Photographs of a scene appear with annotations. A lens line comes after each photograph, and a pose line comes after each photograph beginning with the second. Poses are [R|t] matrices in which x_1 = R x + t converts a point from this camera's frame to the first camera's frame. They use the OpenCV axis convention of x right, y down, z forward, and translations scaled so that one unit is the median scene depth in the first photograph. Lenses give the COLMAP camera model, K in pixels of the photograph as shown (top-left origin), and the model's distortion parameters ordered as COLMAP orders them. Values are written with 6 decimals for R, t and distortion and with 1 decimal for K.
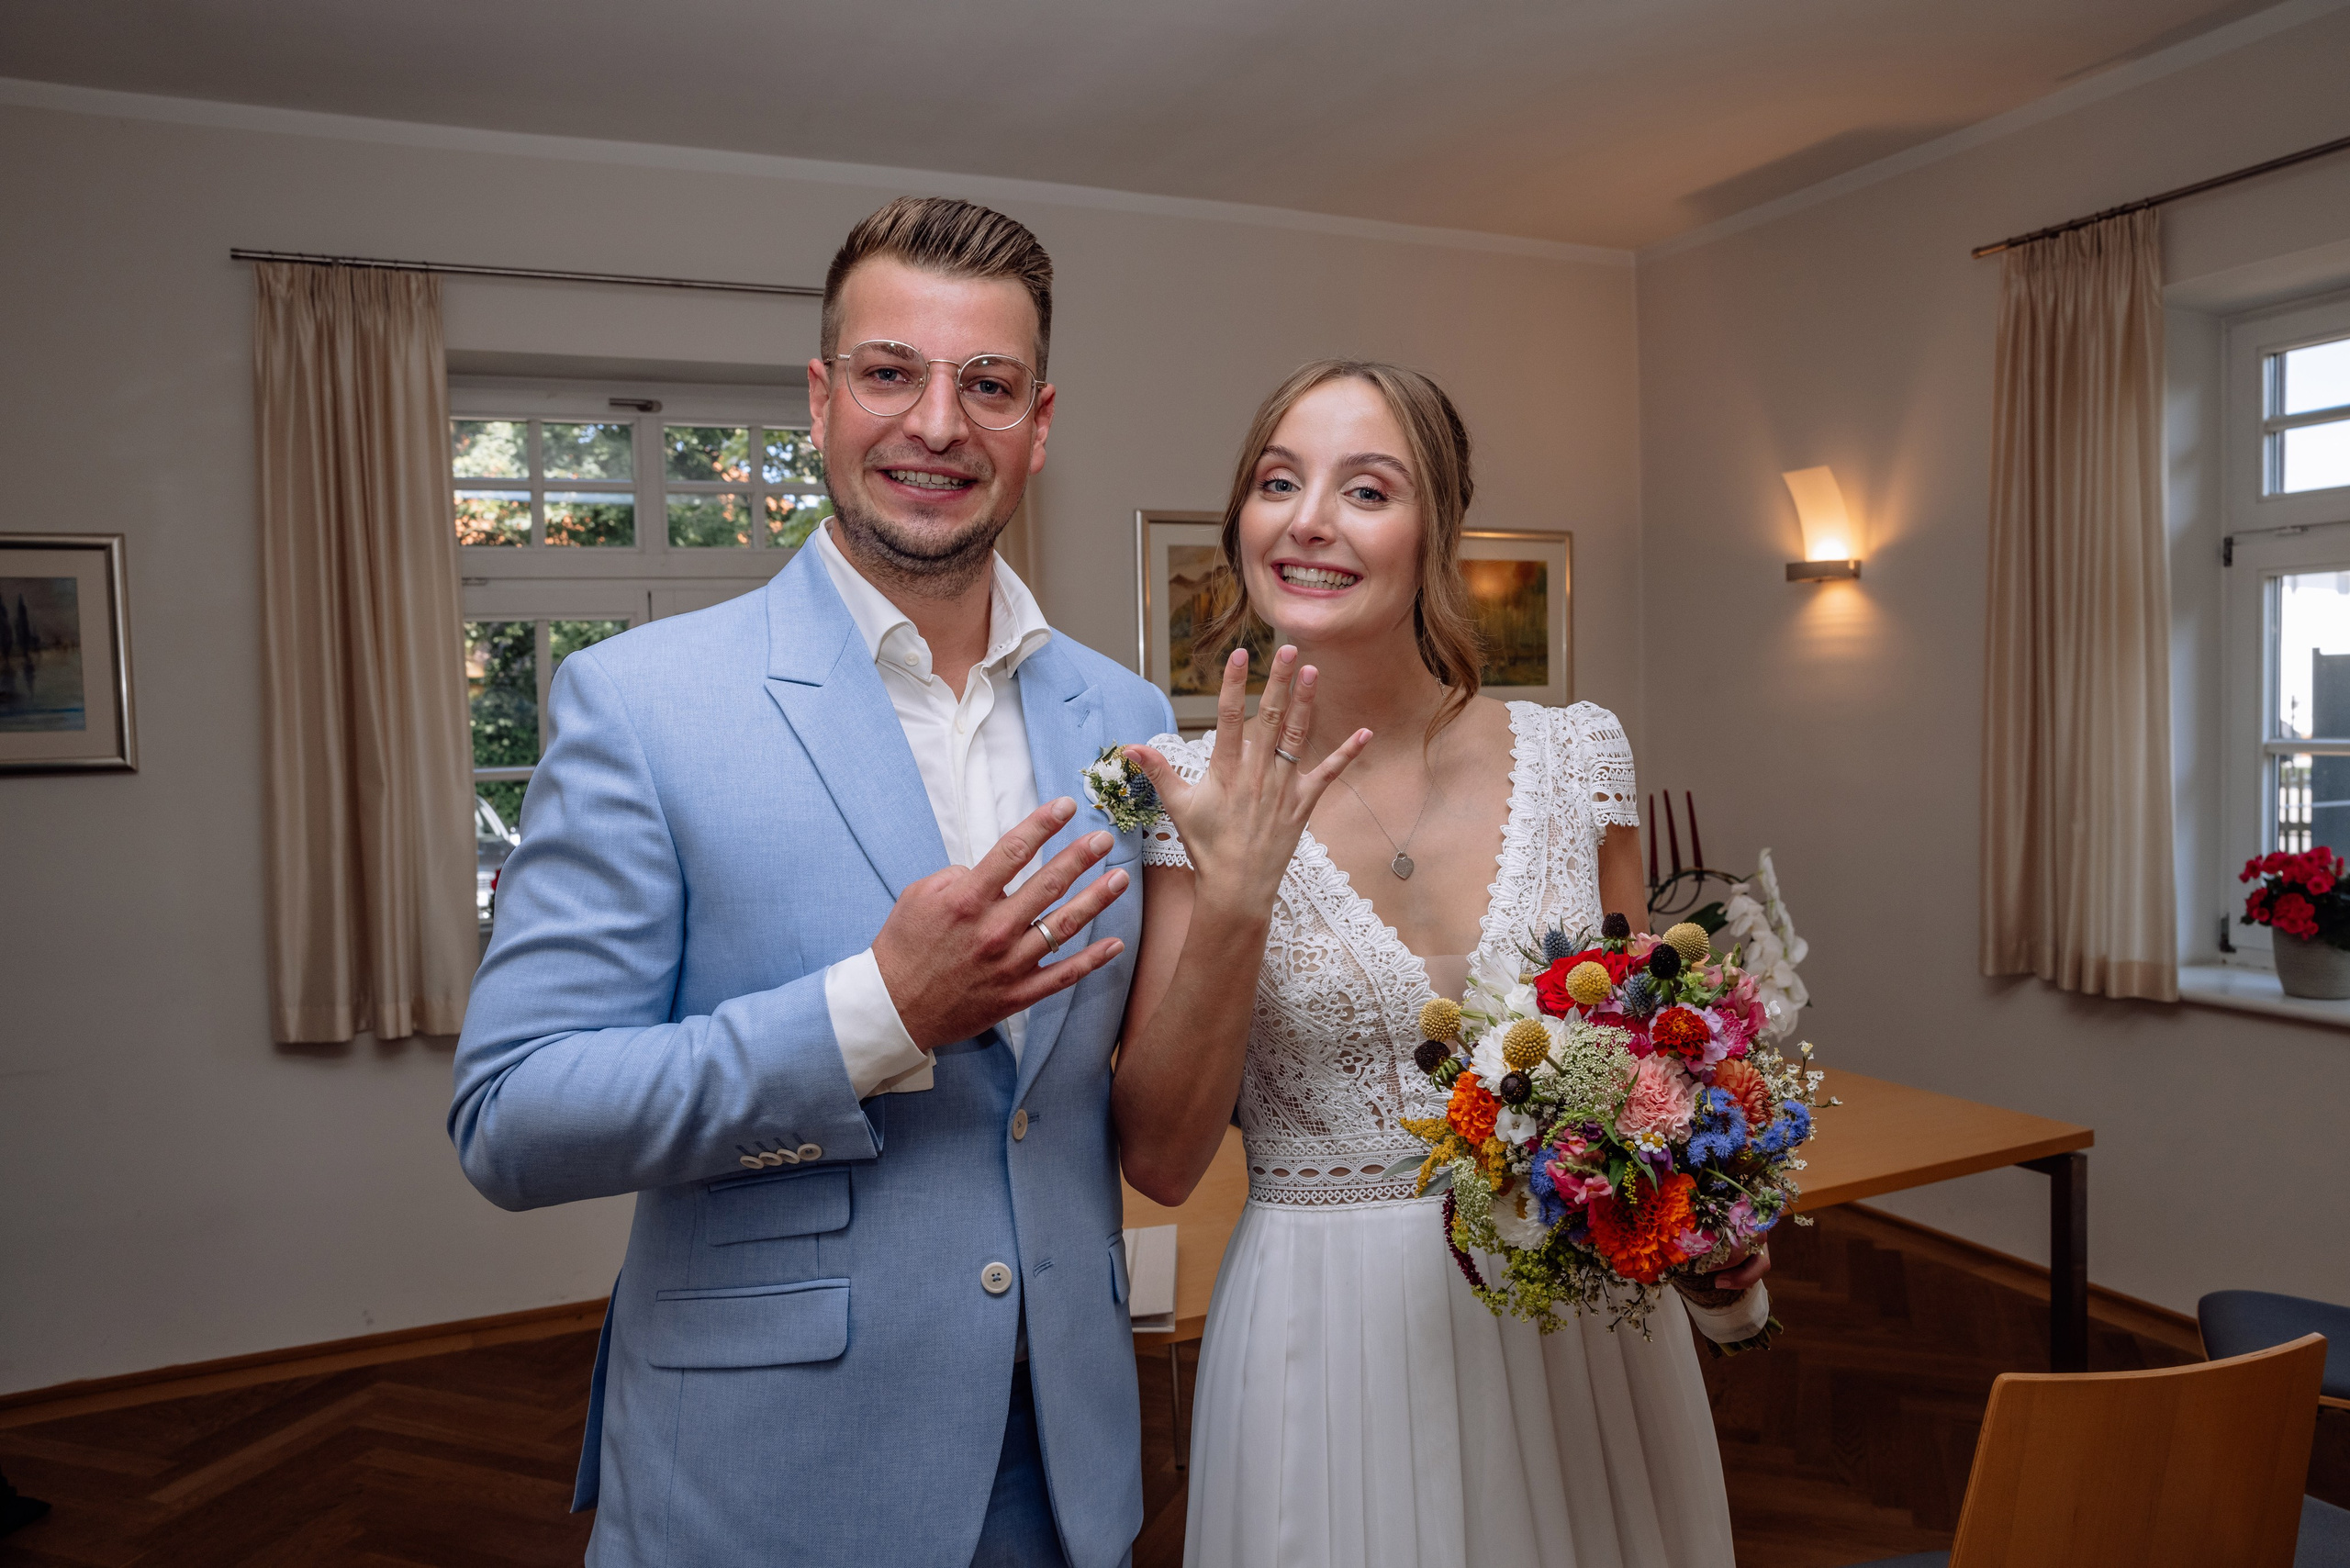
lens RADIAL K [[1729.3, 0, 1168.9], [0, 1729.3, 785.8], [0, 0, 1]] dist [-0.002316, 0.000516]
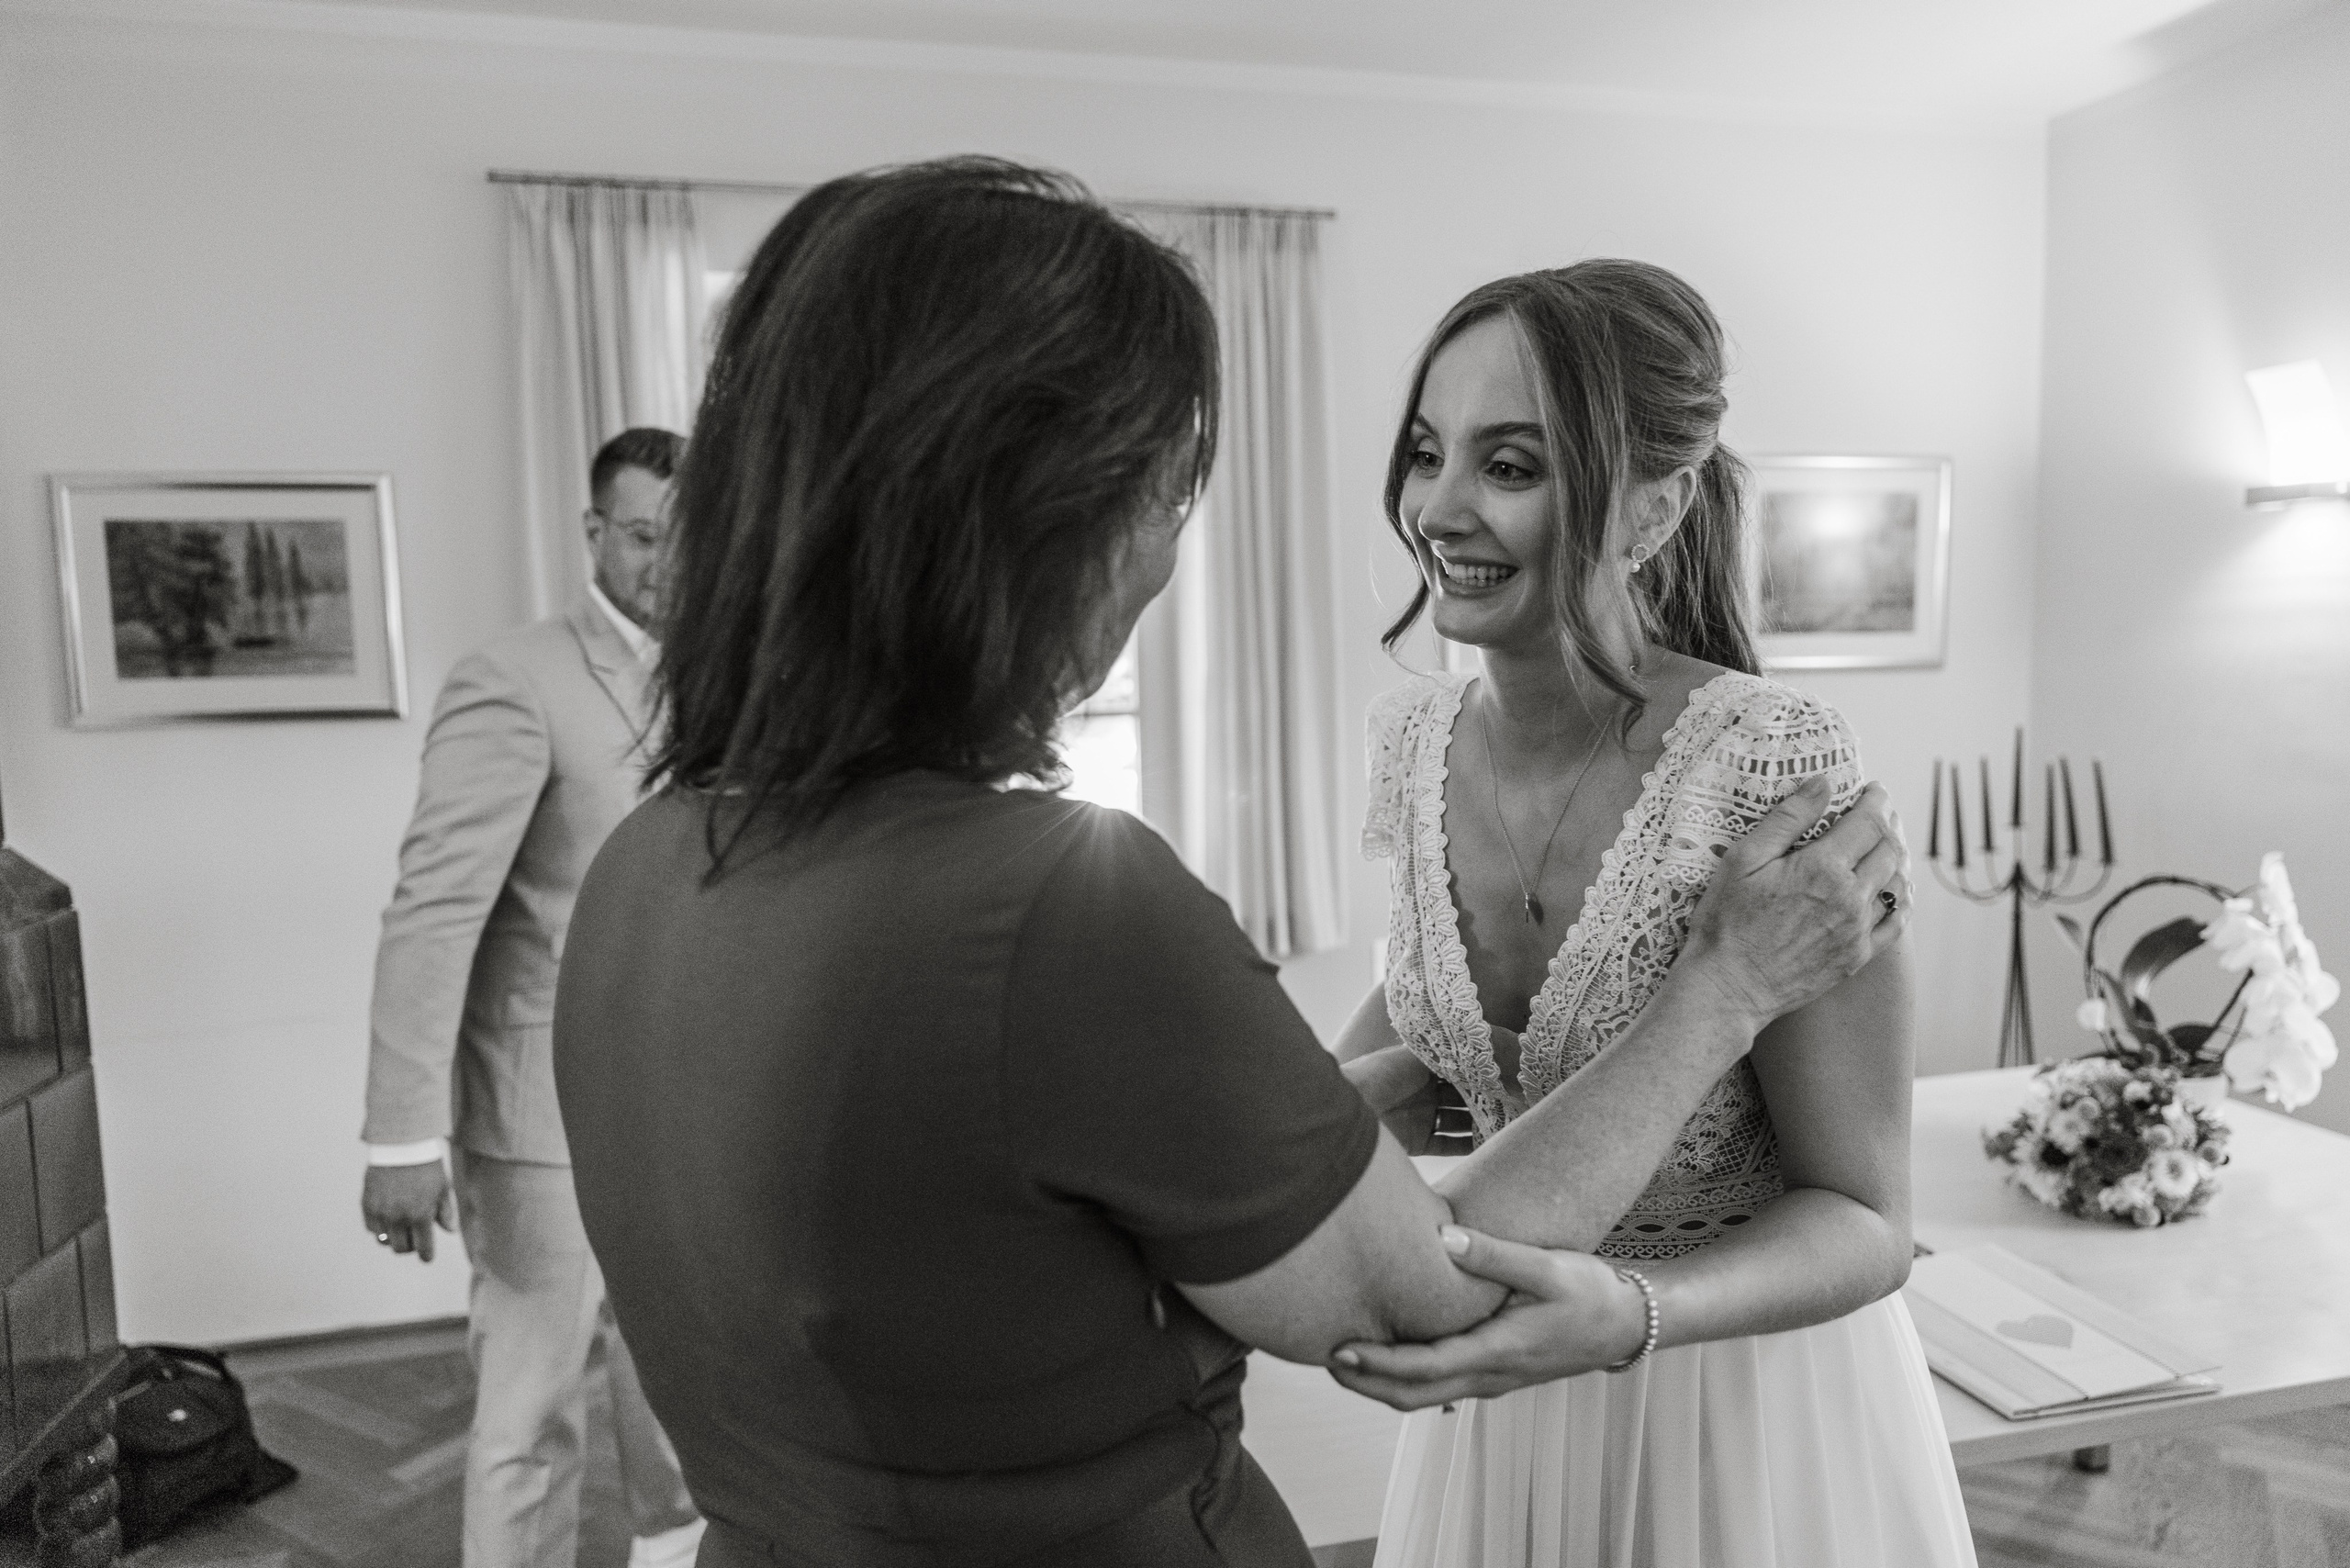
lens RADIAL K [[1610.8, 0, 1216.9], [0, 1610.8, 799.5], [0, 0, 1]] dist [-0.035356, 0.003316]
pose [[0.987425, 0.019356, -0.156899, -0.000365], [-0.012289, 0.998871, 0.045884, -0.009211], [0.157610, -0.043379, 0.986548, 0.179812]]
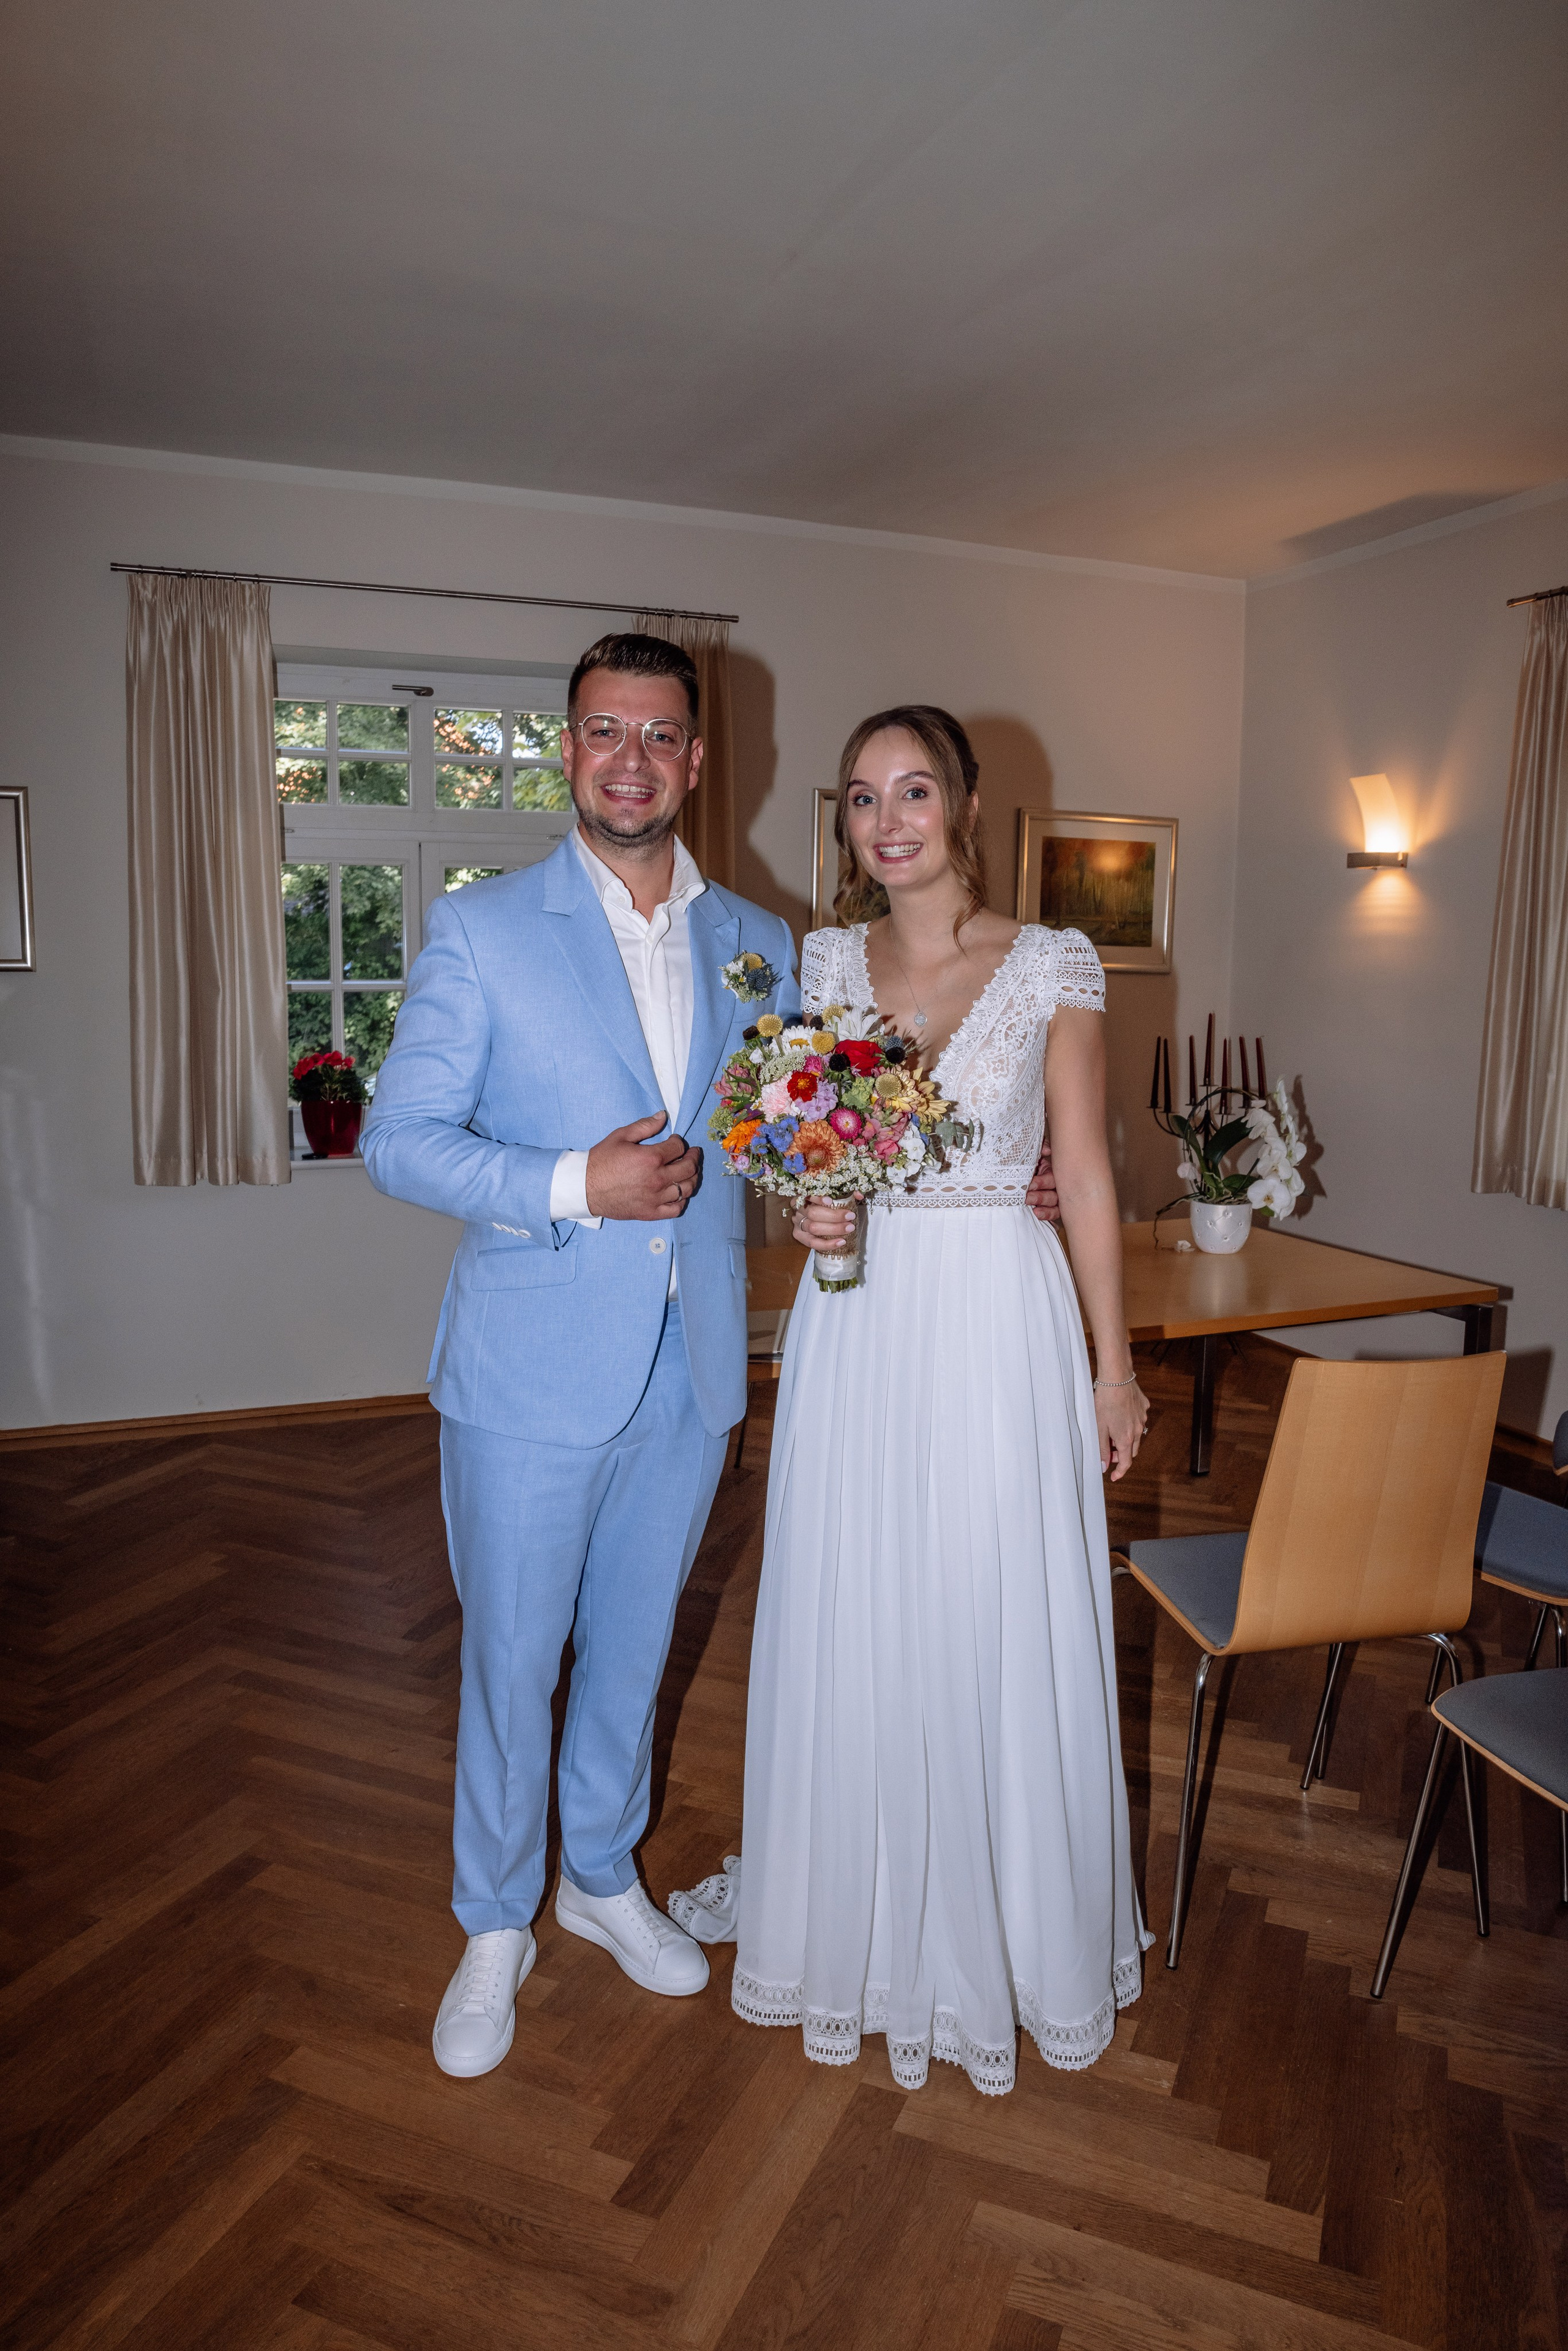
lens RADIAL K [[1611.3, 0, 728.0], [0, 1611.3, 1184.0], [0, 0, 1]] dist [-0.035356, 0.003316]
pose [[0.996855, 0.046864, -0.063906, 0.006220], [-0.040721, 0.994716, 0.094245, 0.015195], [0.067985, -0.091346, 0.993496, -0.176131]]
